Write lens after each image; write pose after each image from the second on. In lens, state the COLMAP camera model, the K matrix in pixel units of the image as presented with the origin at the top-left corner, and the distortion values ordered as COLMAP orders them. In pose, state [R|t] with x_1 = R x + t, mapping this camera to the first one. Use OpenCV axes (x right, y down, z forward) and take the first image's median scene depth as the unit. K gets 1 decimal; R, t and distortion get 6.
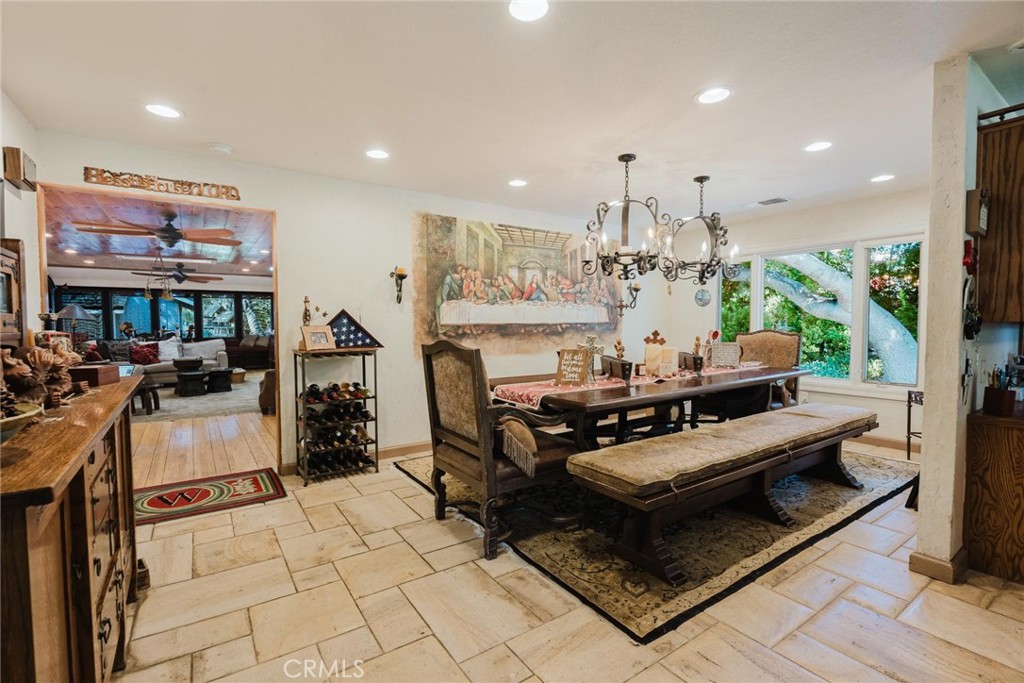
lens RADIAL K [[454.4, 0, 504.3], [0, 454.4, 345.4], [0, 0, 1]] dist [-0.009496, 0.001064]
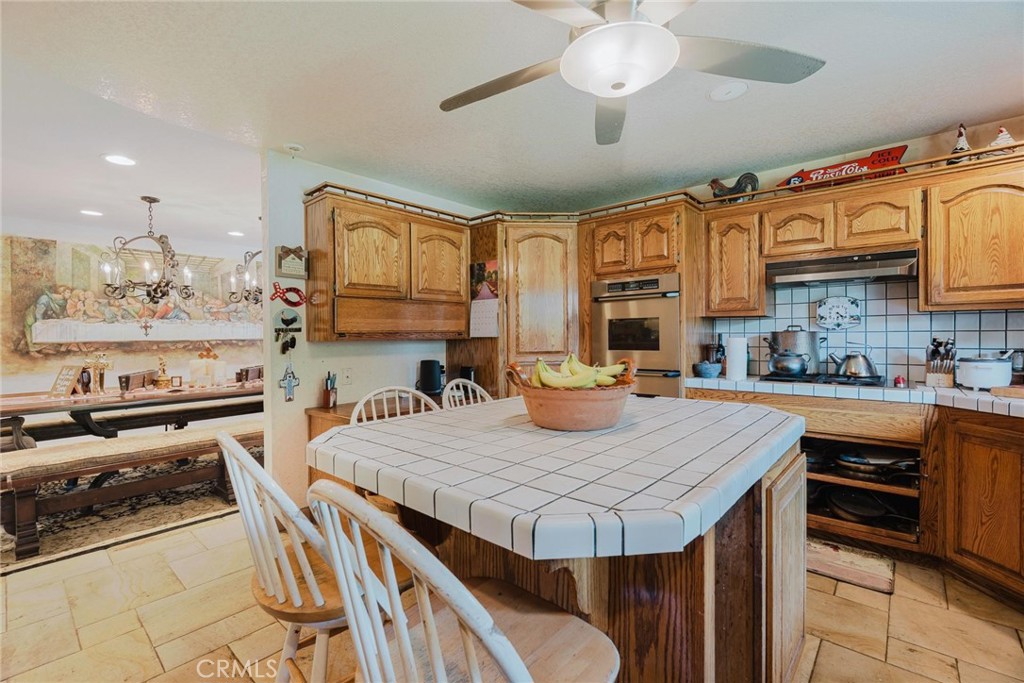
lens RADIAL K [[454.4, 0, 514.8], [0, 454.4, 339.2], [0, 0, 1]] dist [-0.009496, 0.001064]
pose [[0.967928, -0.003073, 0.251211, 0.652030], [0.012226, 0.999317, -0.034883, -0.004603], [-0.250932, 0.036835, 0.967304, -0.260311]]
